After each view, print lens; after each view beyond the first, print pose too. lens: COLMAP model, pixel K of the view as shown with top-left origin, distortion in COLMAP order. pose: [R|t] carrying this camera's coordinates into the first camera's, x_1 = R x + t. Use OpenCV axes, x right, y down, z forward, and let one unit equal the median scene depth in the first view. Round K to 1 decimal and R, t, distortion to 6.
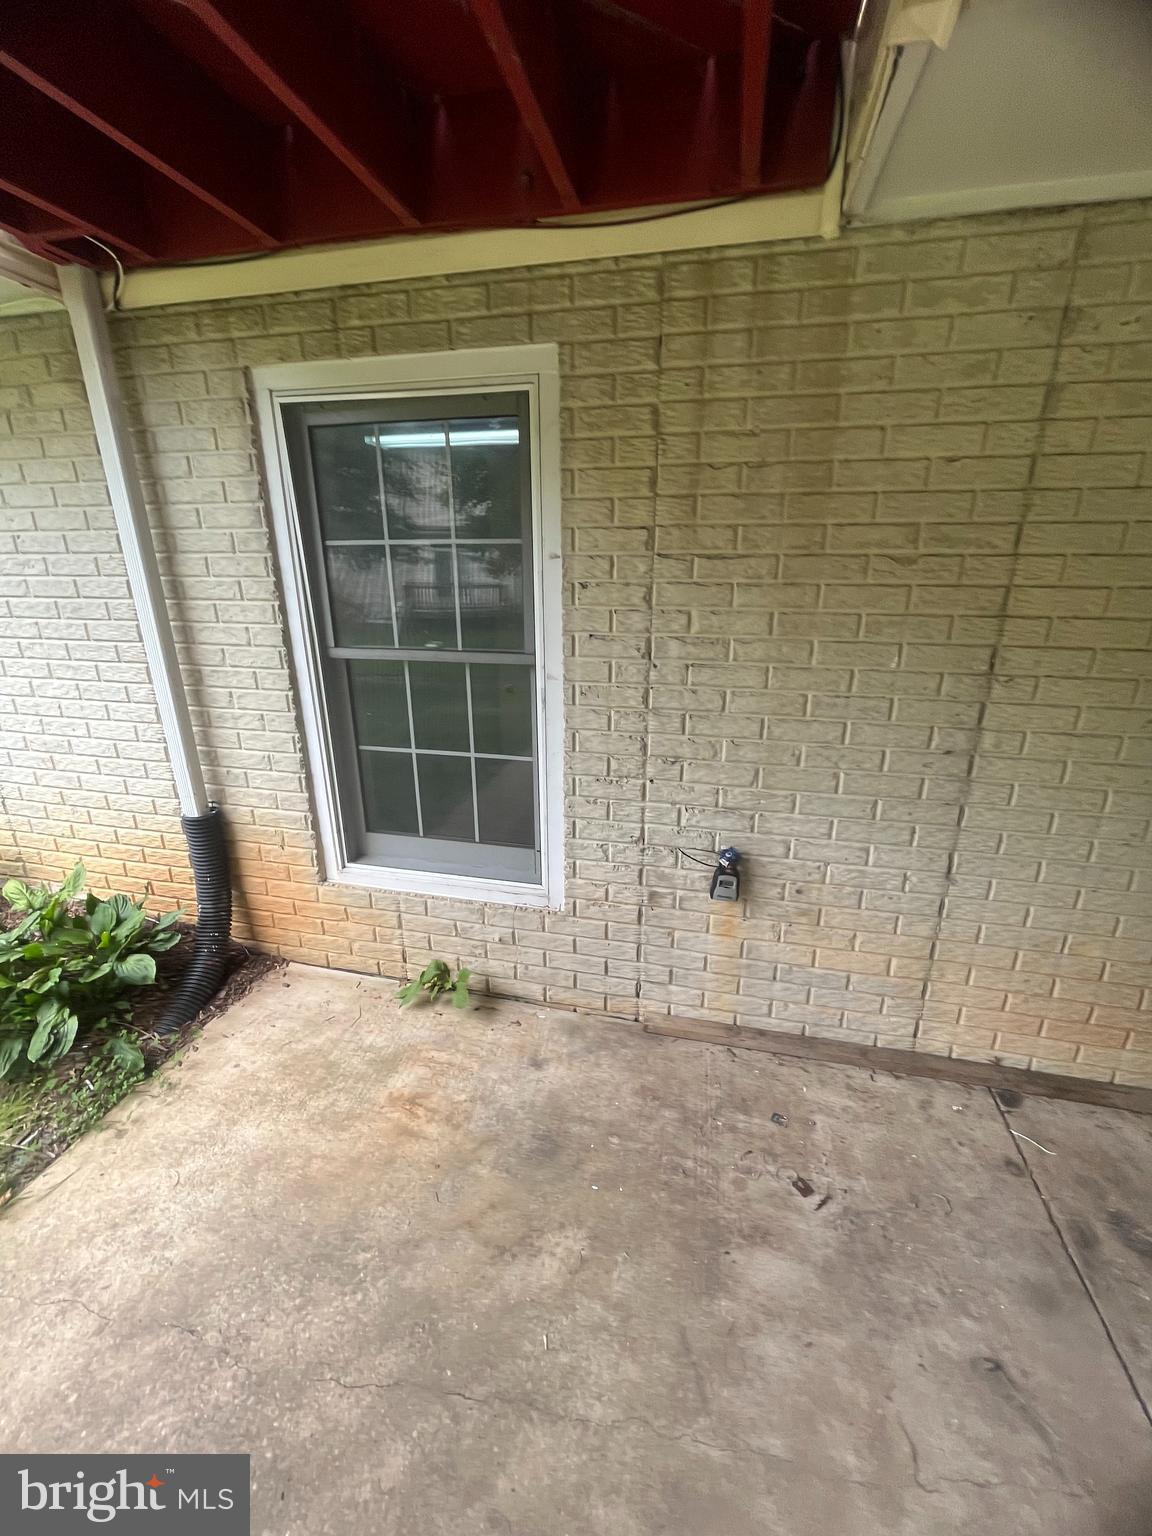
lens RADIAL K [[619.3, 0, 579.4], [0, 619.3, 767.8], [0, 0, 1]] dist [-0.004730, 0.001230]
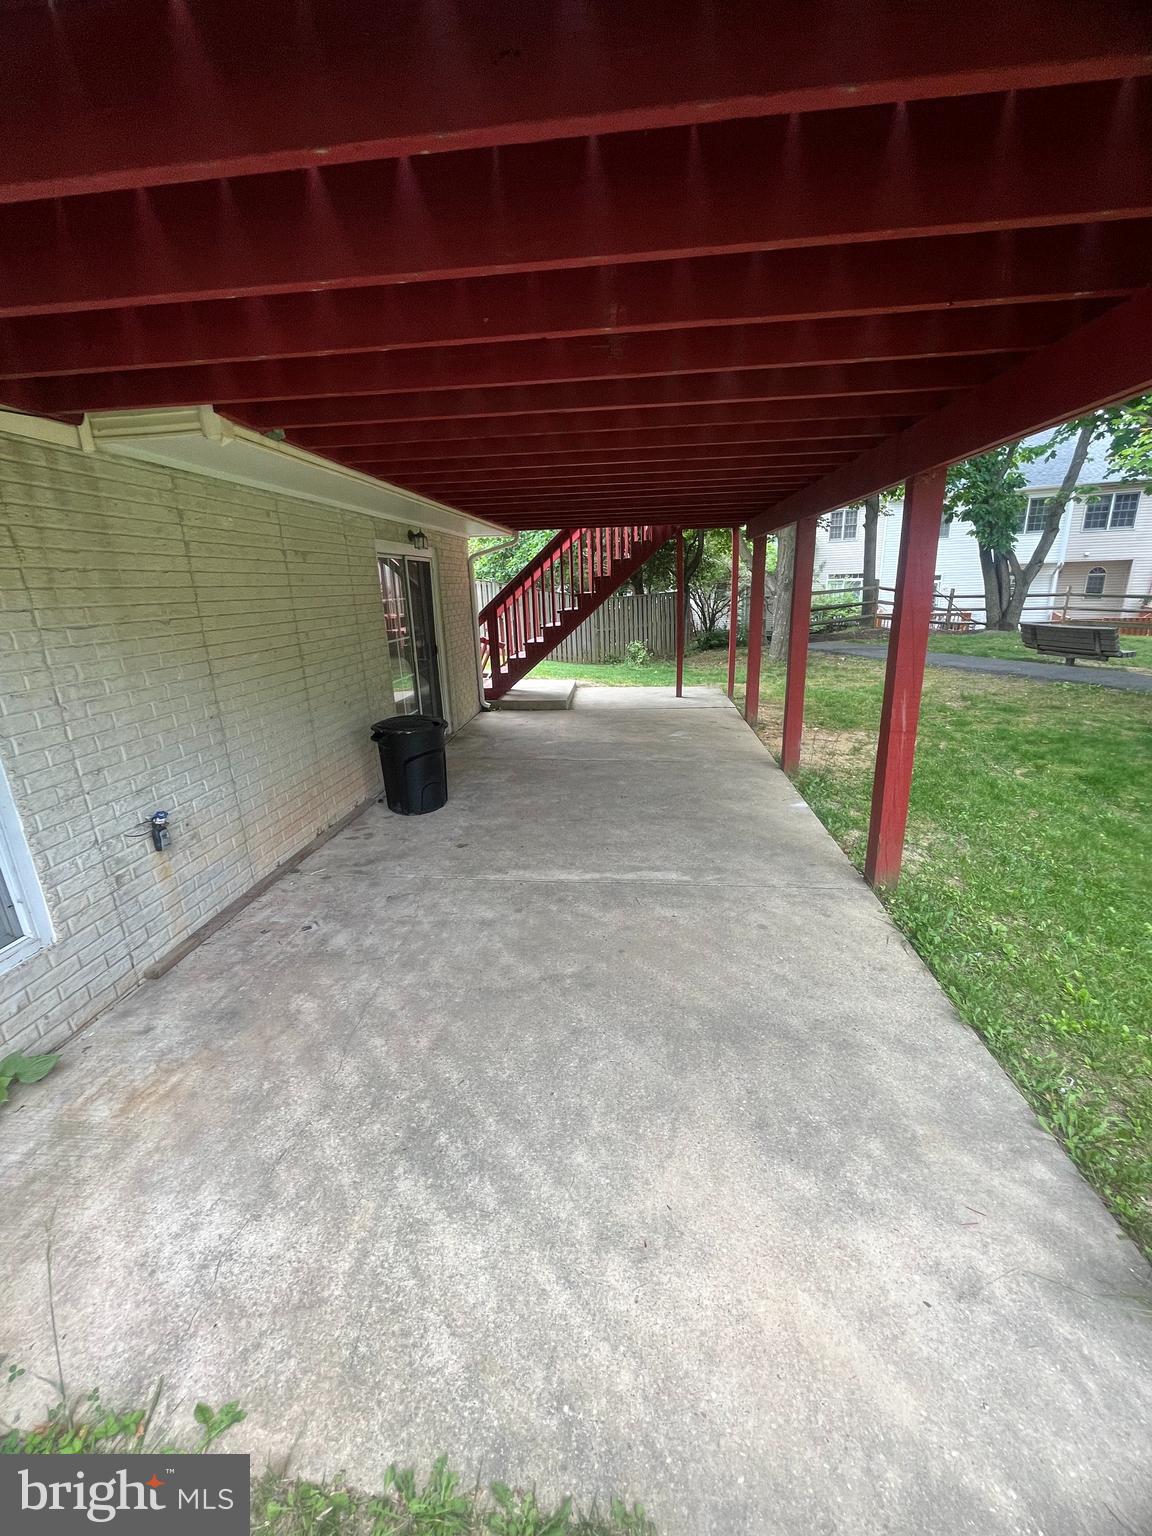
lens RADIAL K [[619.3, 0, 570.7], [0, 619.3, 769.6], [0, 0, 1]] dist [-0.004730, 0.001230]
pose [[-0.111428, -0.280783, 0.953281, -1.278549], [0.352769, 0.885606, 0.302085, -0.062345], [-0.929052, 0.369949, 0.000370, 0.021579]]
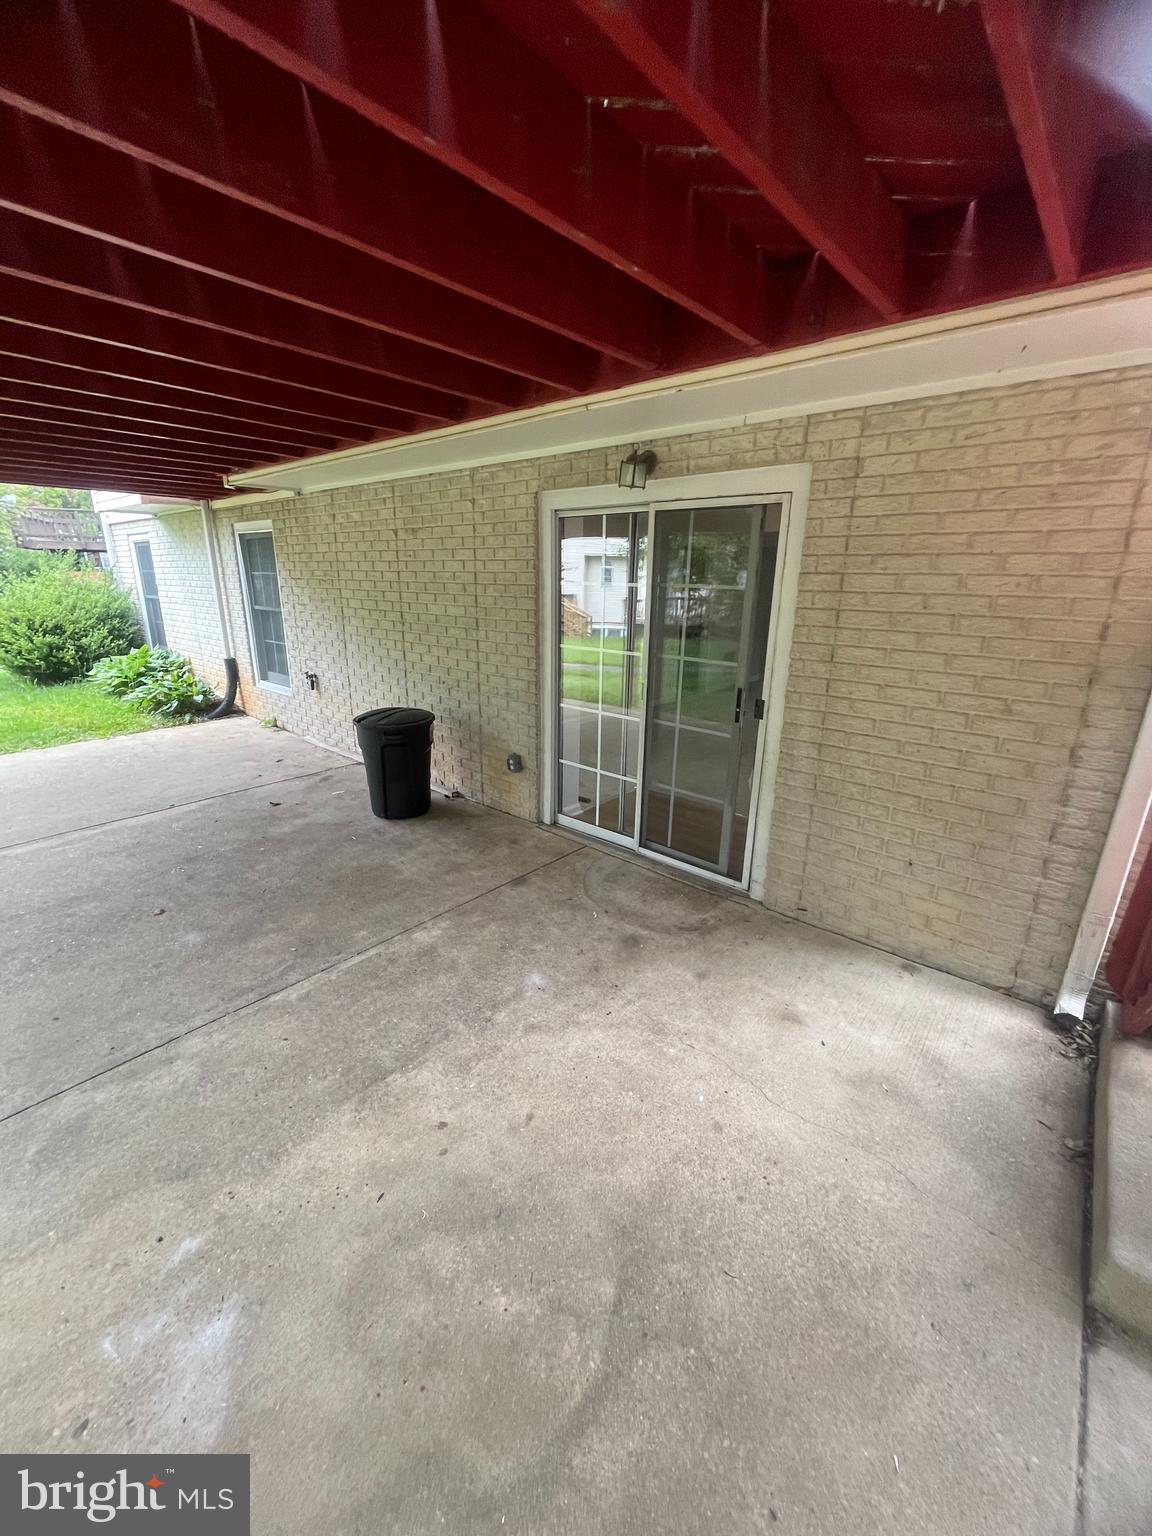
lens RADIAL K [[619.3, 0, 576.7], [0, 619.3, 769.5], [0, 0, 1]] dist [-0.004730, 0.001230]
pose [[0.878303, 0.154583, -0.452425, 2.925329], [-0.166253, 0.985982, 0.014136, 0.351886], [0.448268, 0.062801, 0.891690, -1.154681]]
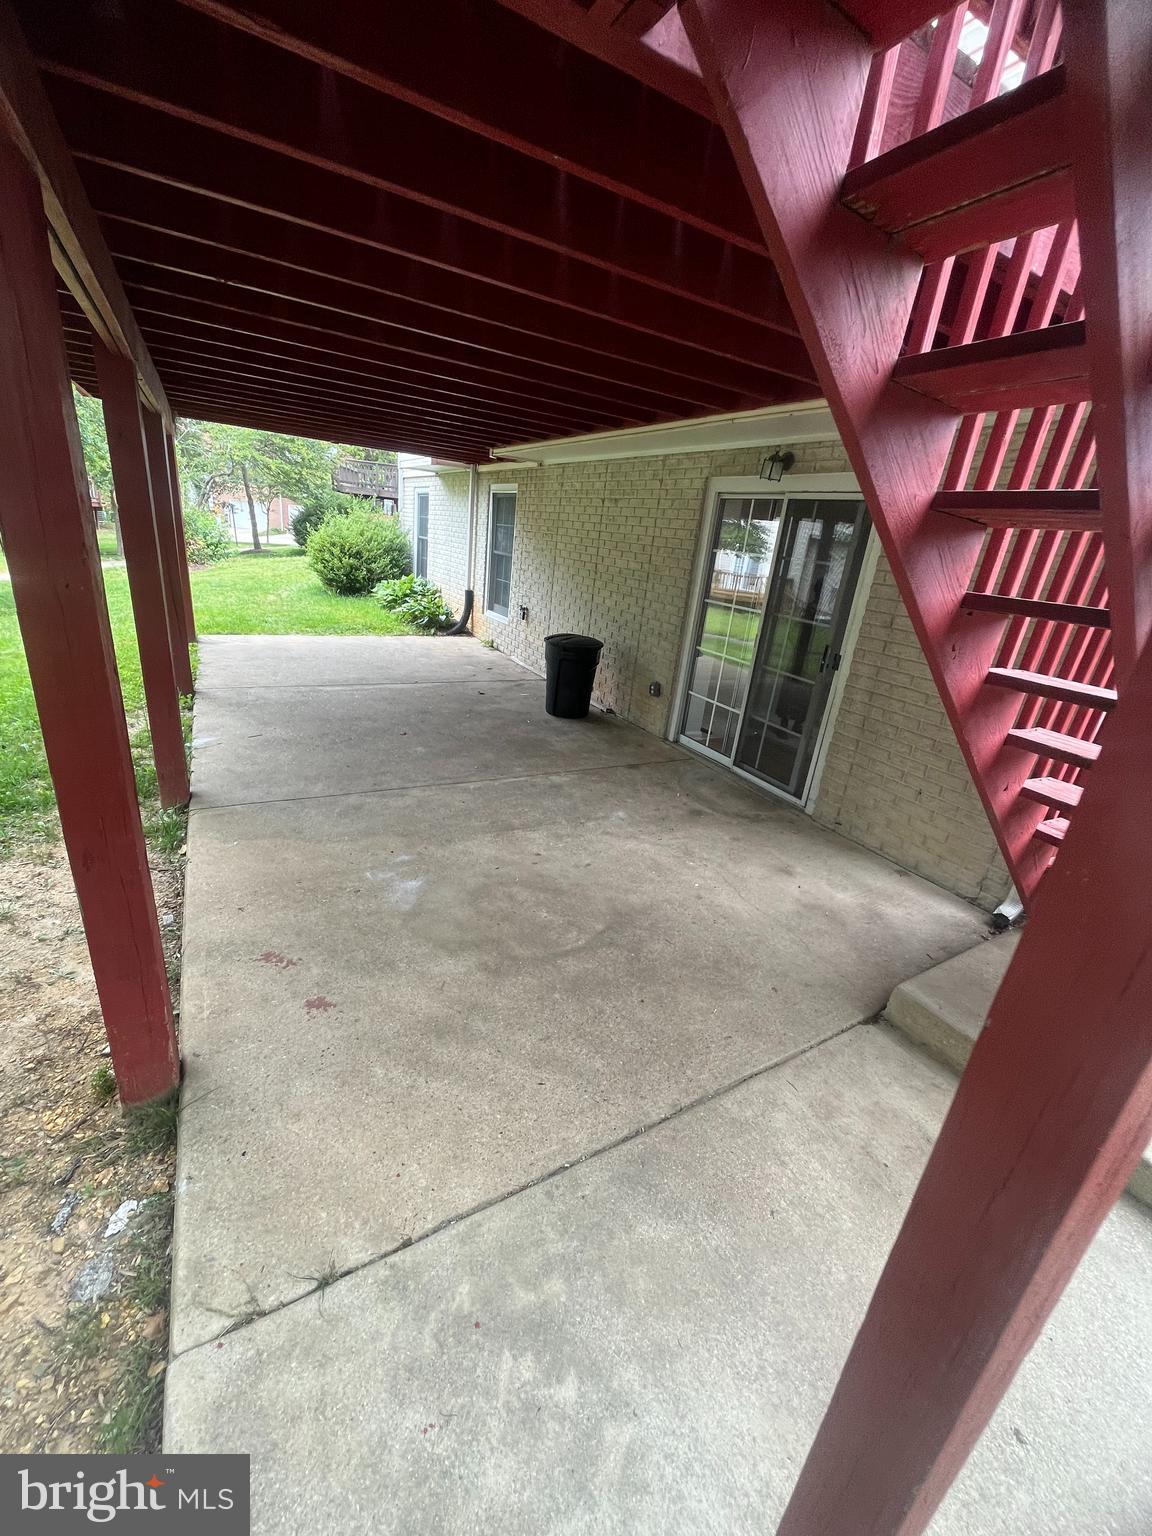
lens RADIAL K [[619.3, 0, 580.2], [0, 619.3, 769.3], [0, 0, 1]] dist [-0.004730, 0.001230]
pose [[0.664932, 0.328397, -0.670836, 3.530083], [-0.338387, 0.933144, 0.121397, 0.513432], [0.665853, 0.146281, 0.731602, -1.535329]]
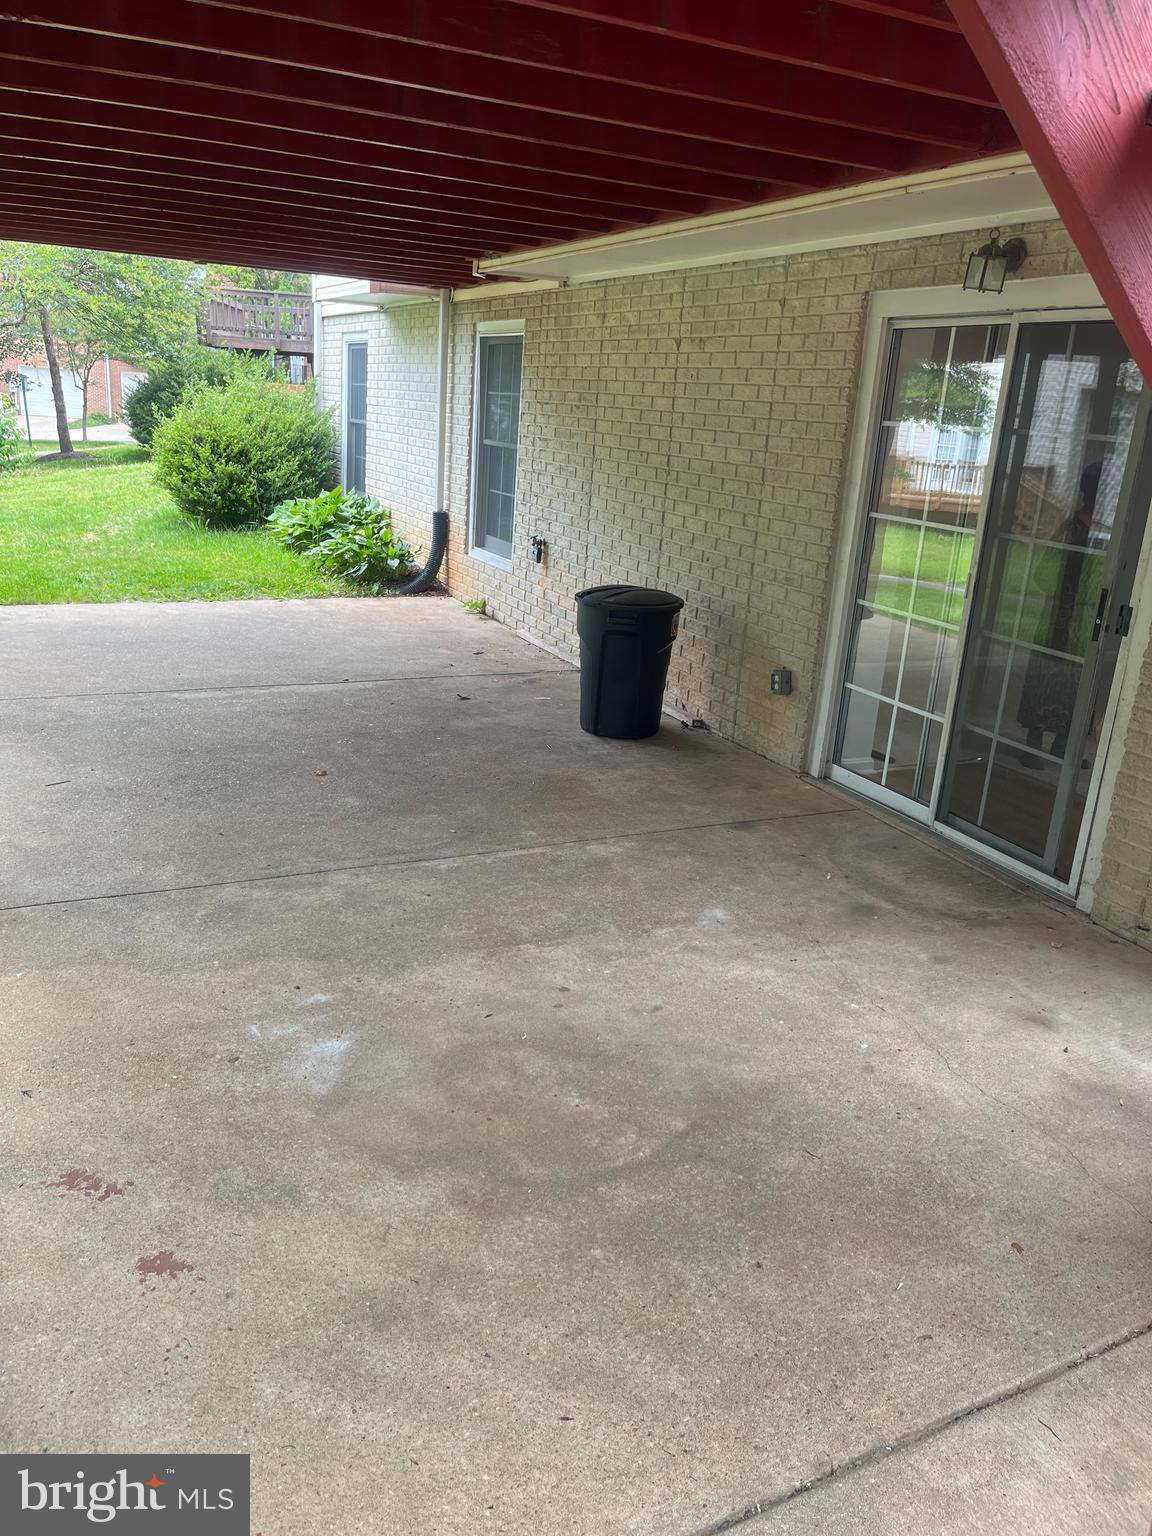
lens RADIAL K [[1165.2, 0, 572.6], [0, 1165.2, 758.1], [0, 0, 1]] dist [0.053878, -0.079953]
pose [[0.620704, 0.267276, -0.737082, 3.583981], [-0.312829, 0.946455, 0.079762, 0.509979], [0.718933, 0.181072, 0.671080, -1.550206]]
